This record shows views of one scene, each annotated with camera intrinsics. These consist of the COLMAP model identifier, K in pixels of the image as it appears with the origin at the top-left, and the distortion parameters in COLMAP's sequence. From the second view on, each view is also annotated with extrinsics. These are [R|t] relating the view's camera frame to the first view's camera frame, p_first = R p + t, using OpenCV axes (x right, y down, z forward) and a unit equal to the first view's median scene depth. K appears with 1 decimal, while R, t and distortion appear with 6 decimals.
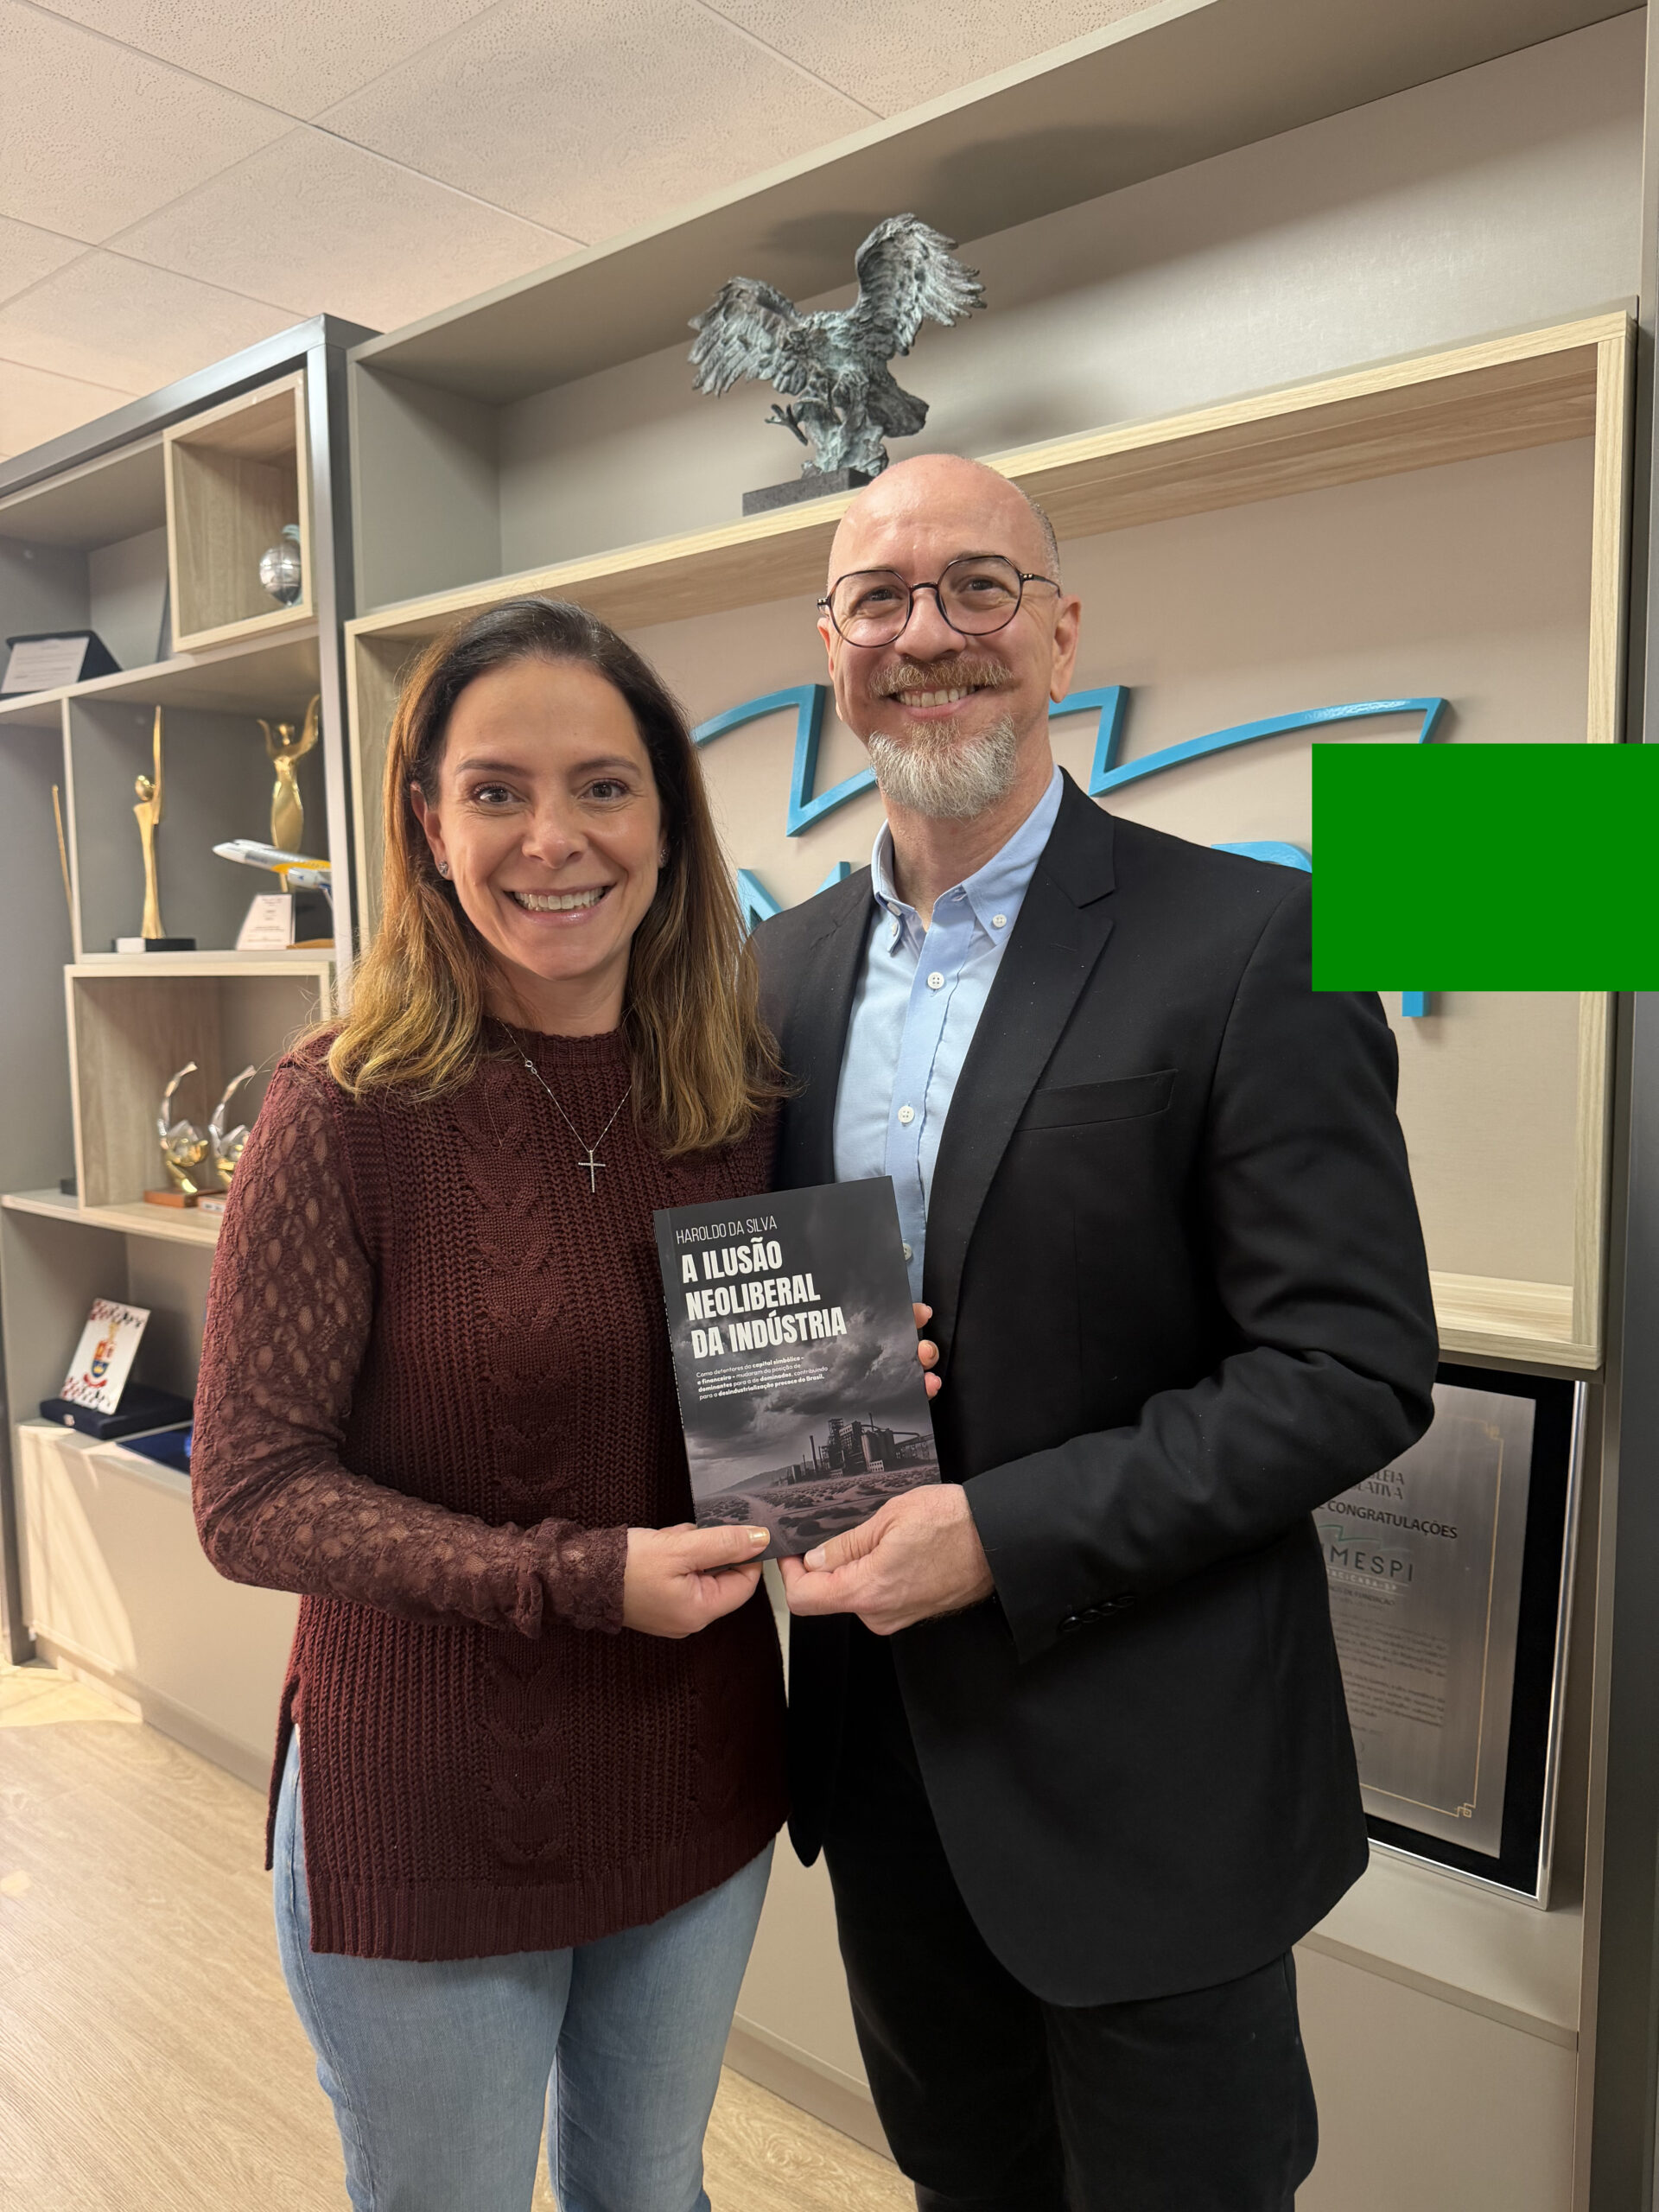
lens RADIAL K [[1585.0, 0, 829.5], [0, 1585.0, 1106.0], [0, 0, 1]] dist [-0.002466, -0.003068]
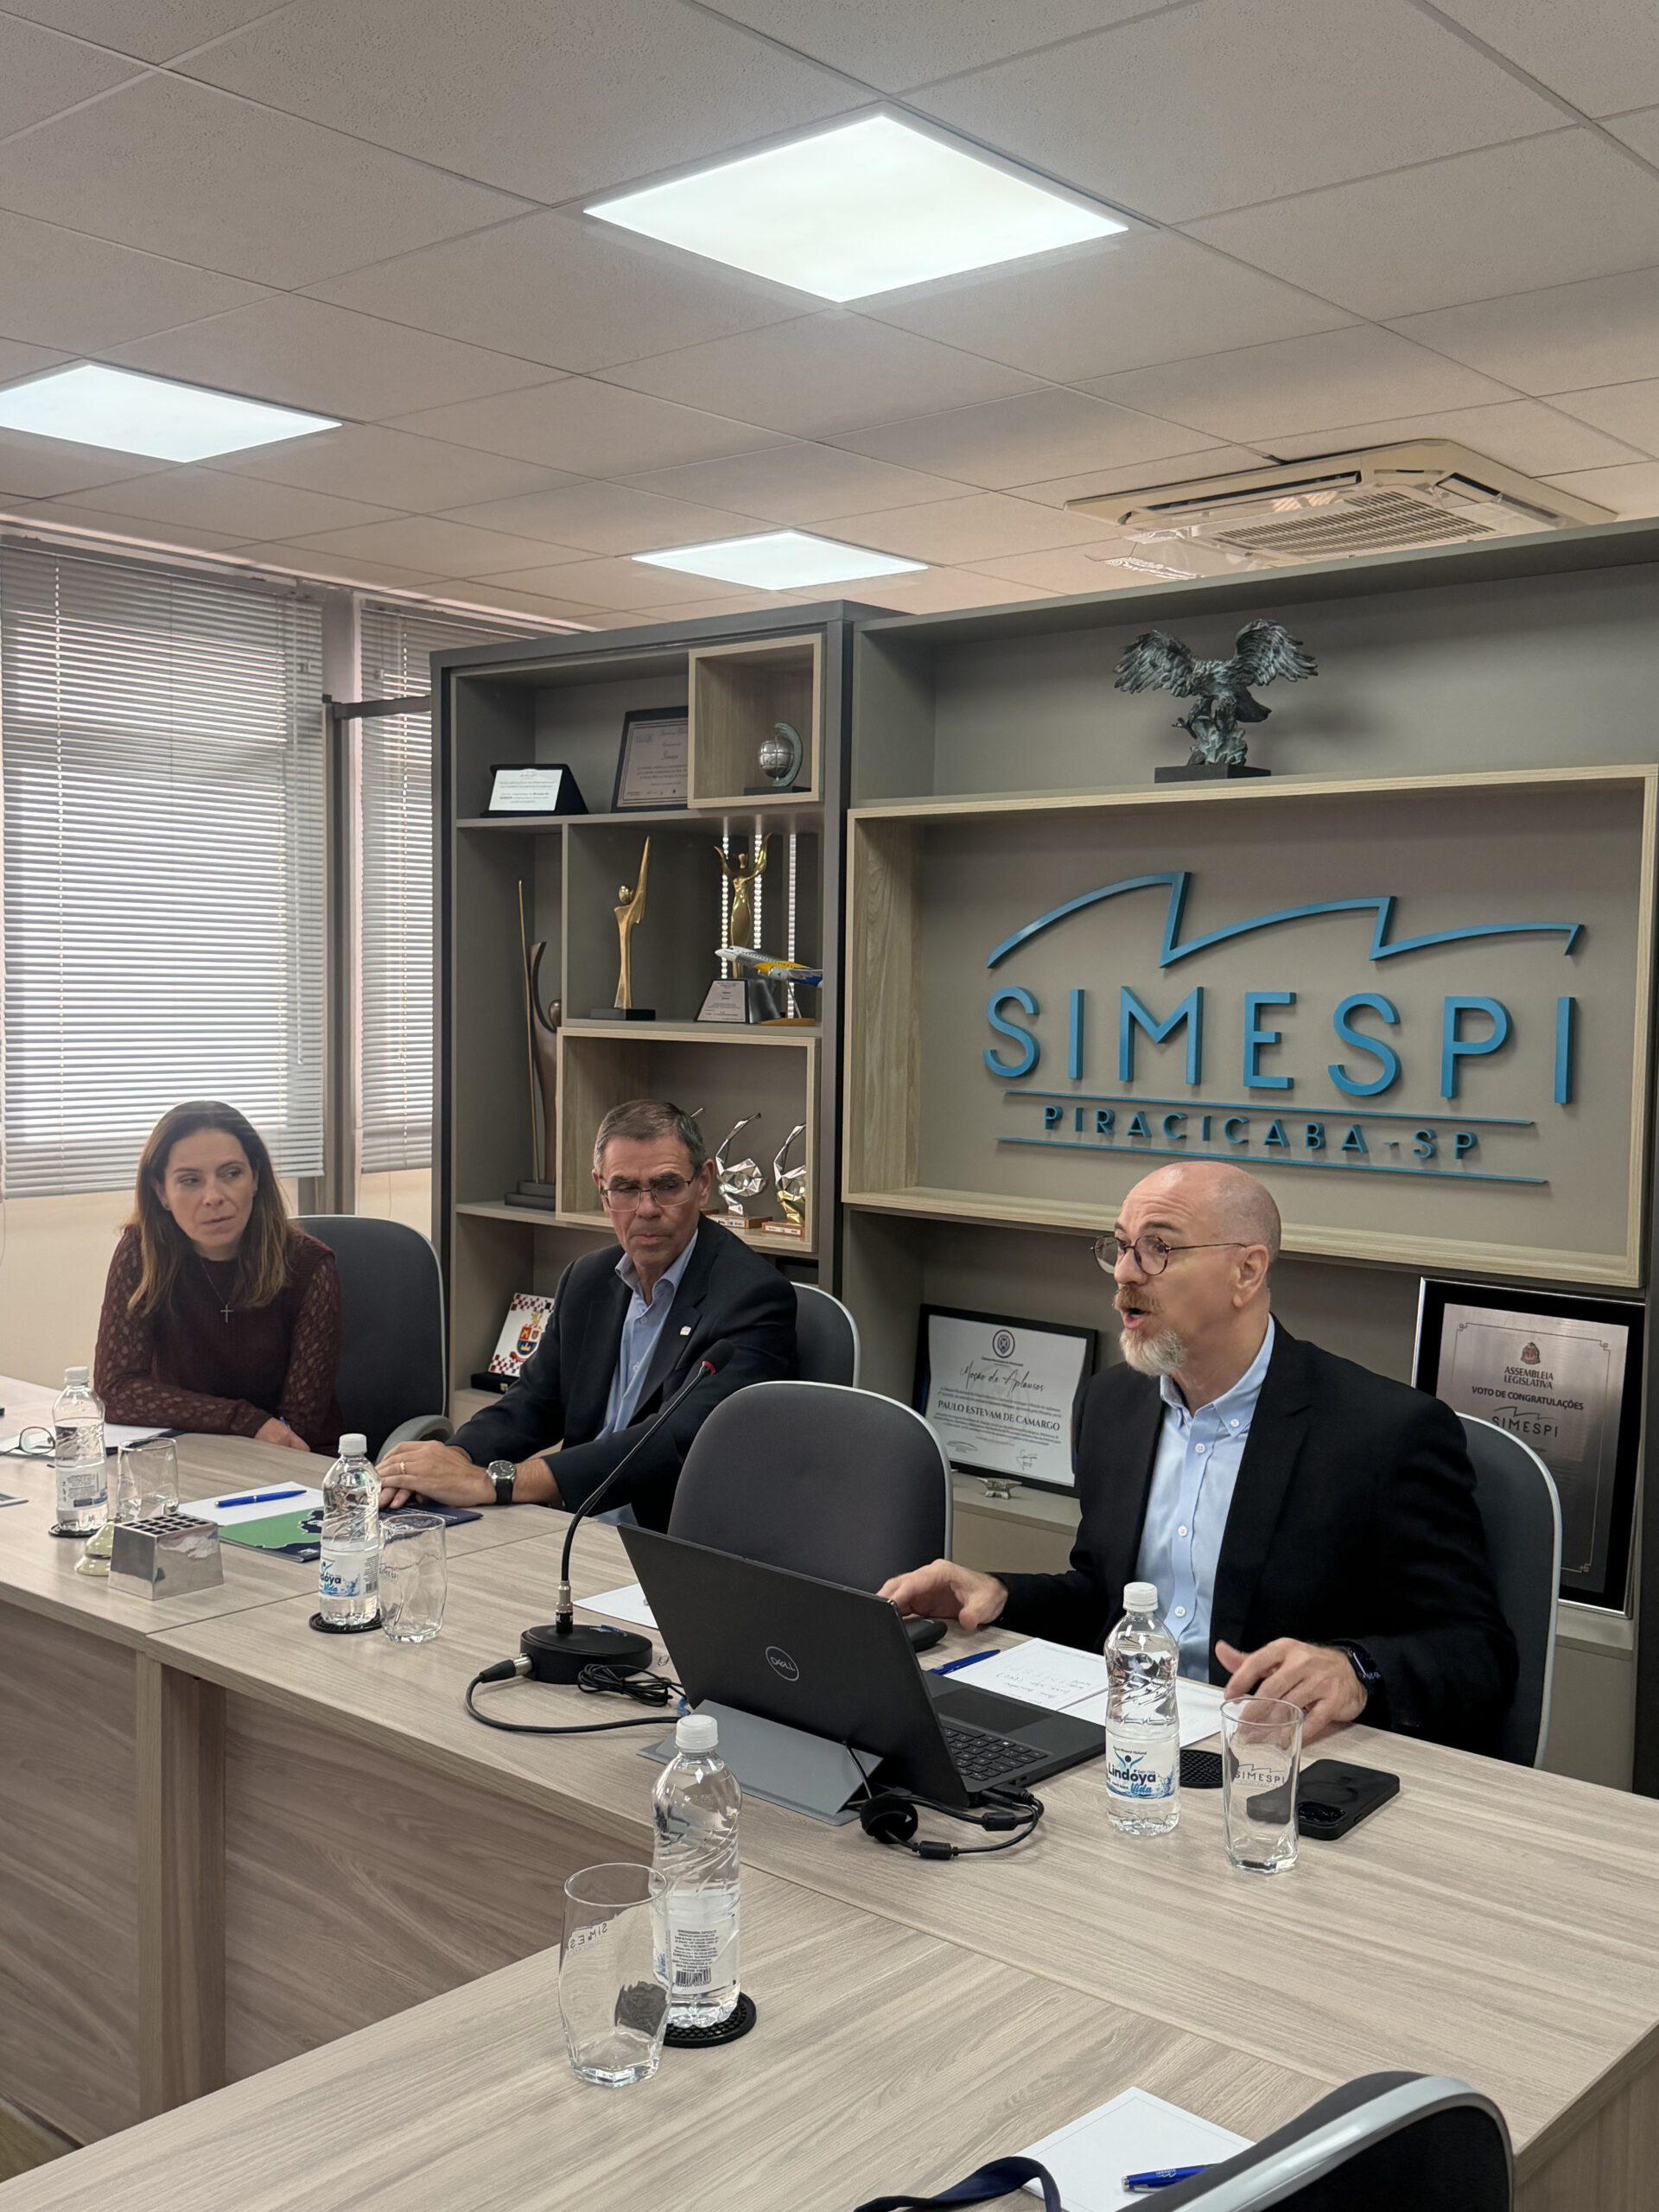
lens RADIAL K [[2202.6, 0, 829.5], [0, 2202.6, 1106.0], [0, 0, 1]] dist [0.123820, -0.005948]
pose [[0.999070, 0.030917, -0.030062, -0.238794], [-0.031790, 0.999073, -0.029012, 0.026656], [0.029137, 0.029941, 0.999127, -0.975544]]
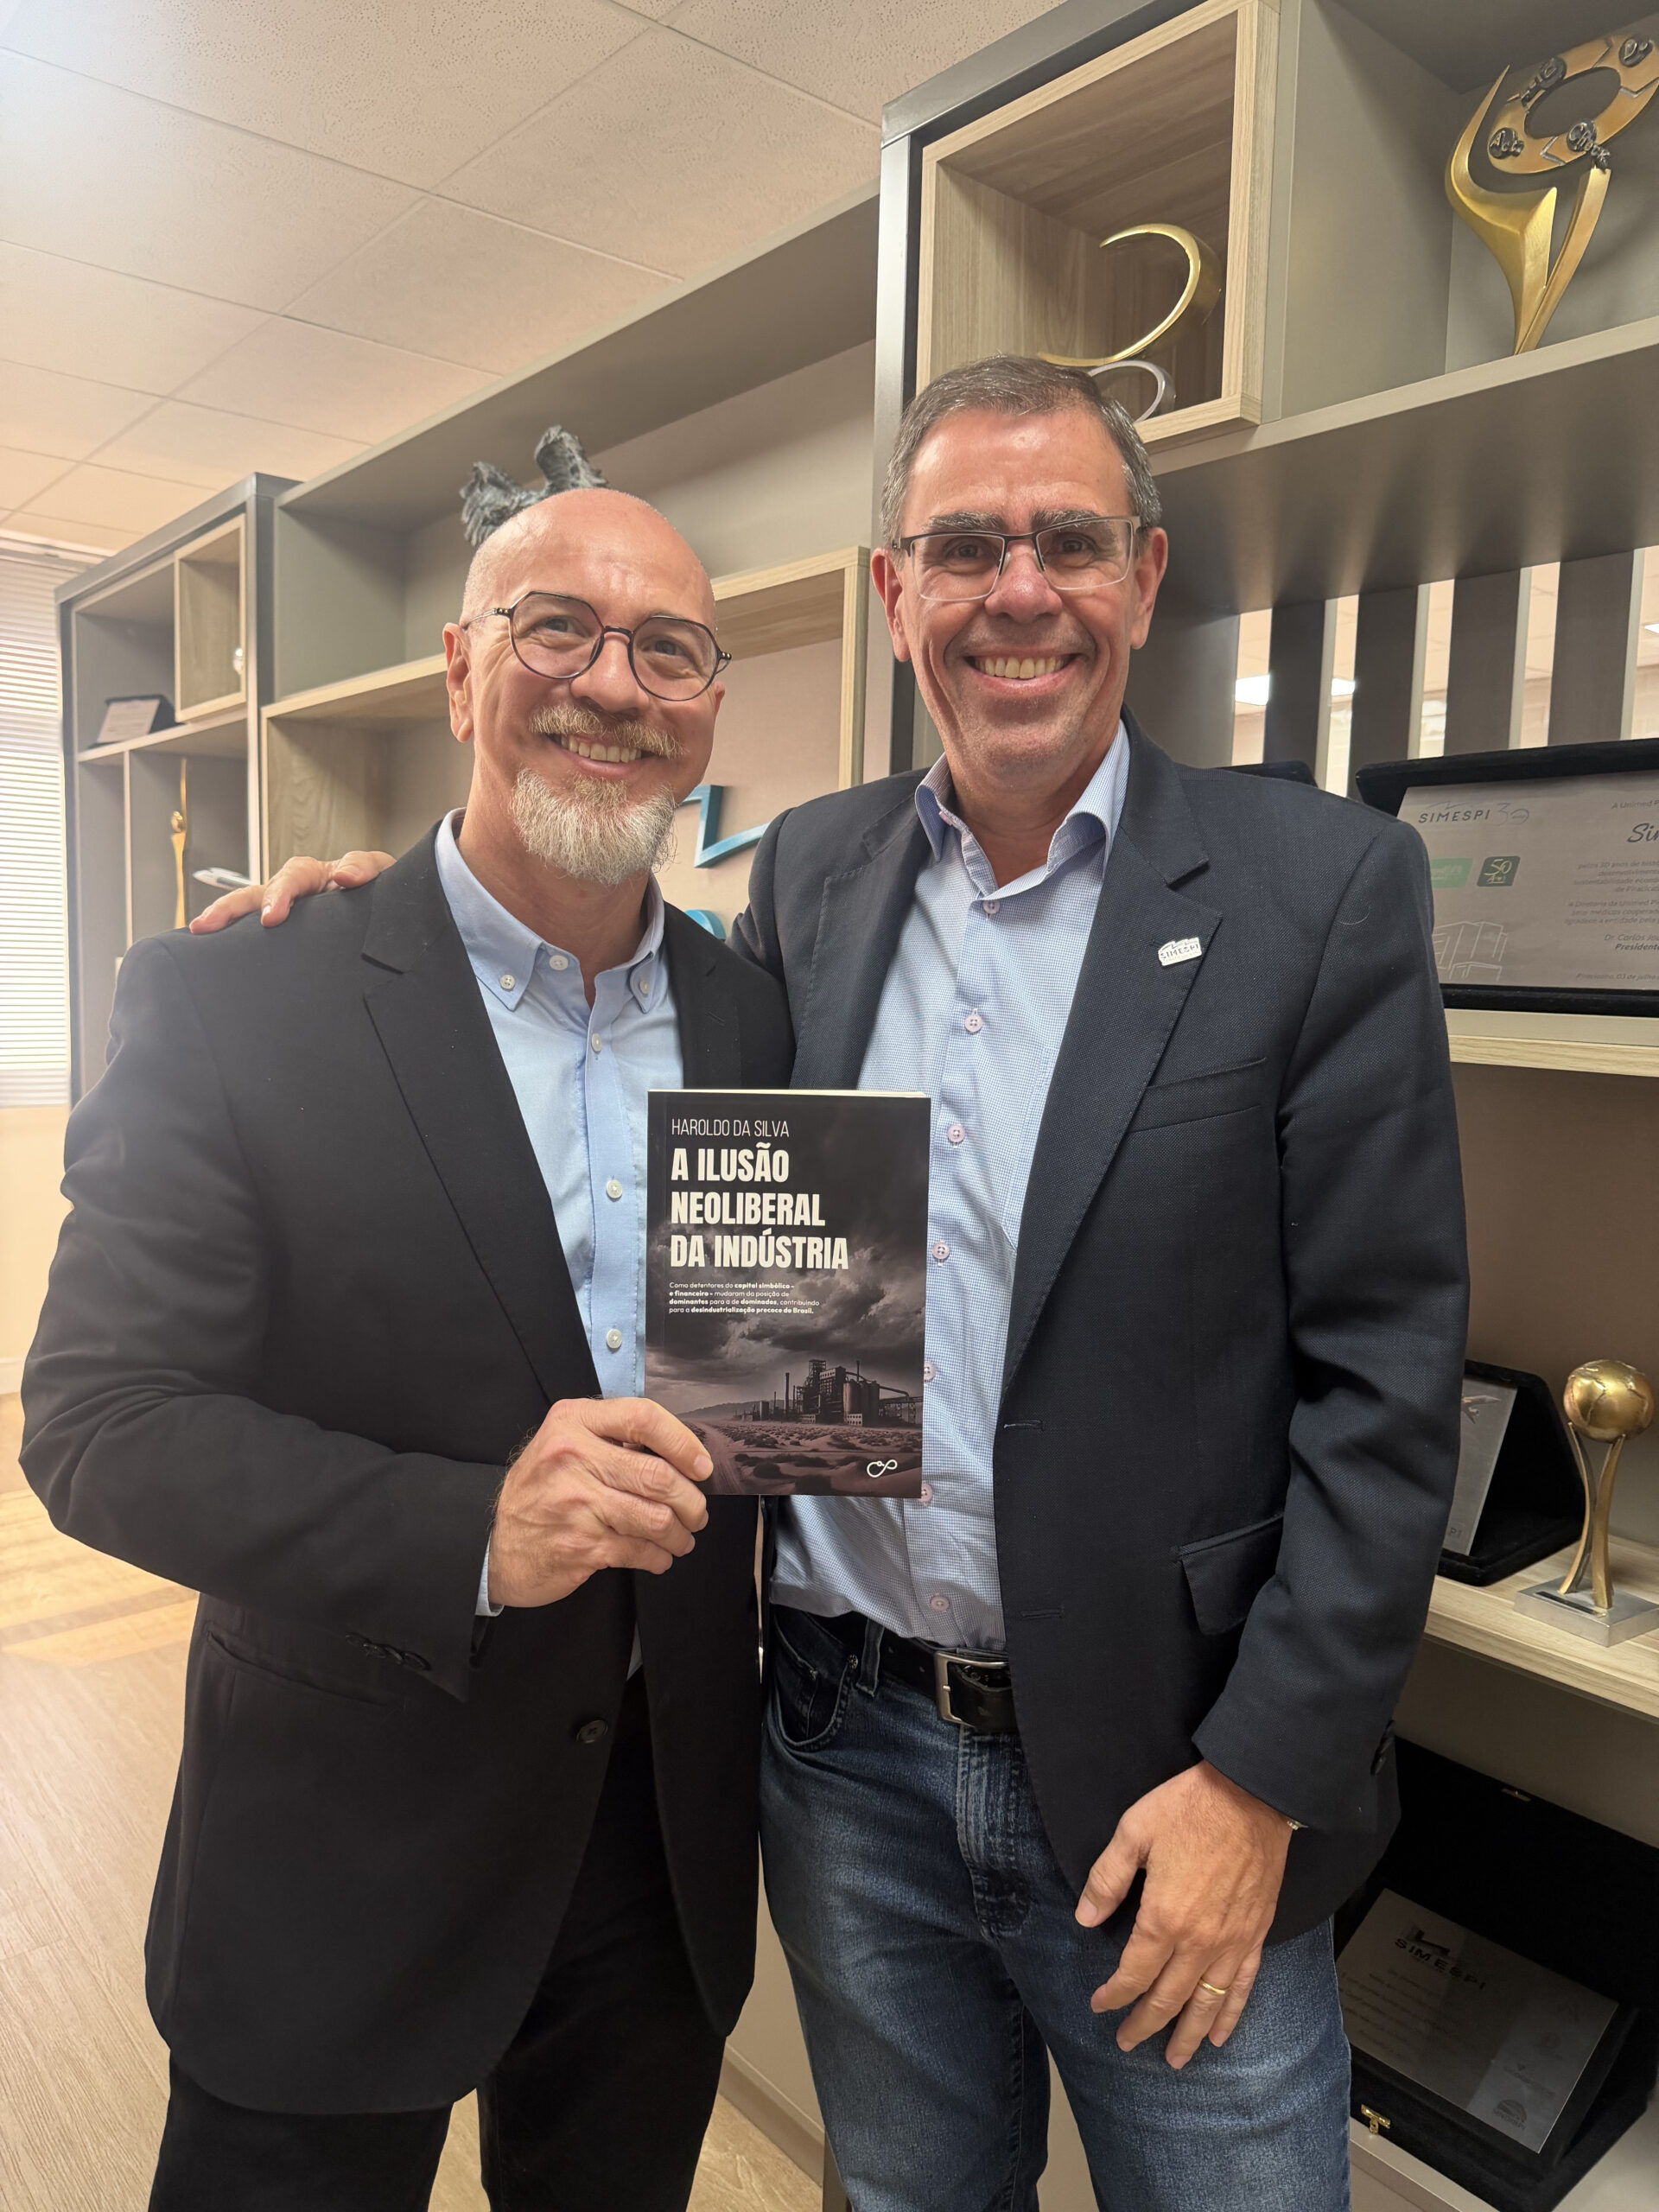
lens RADIAL K [[1585.0, 0, 829.5], [0, 1585.0, 1106.0], [0, 0, 1]] dist [-0.002466, -0.003068]
pose [[0.980382, 0.059188, -0.188008, 0.394527], [-0.058946, 0.998237, 0.006883, -0.014918], [0.188085, 0.004334, 0.982143, -0.178287]]
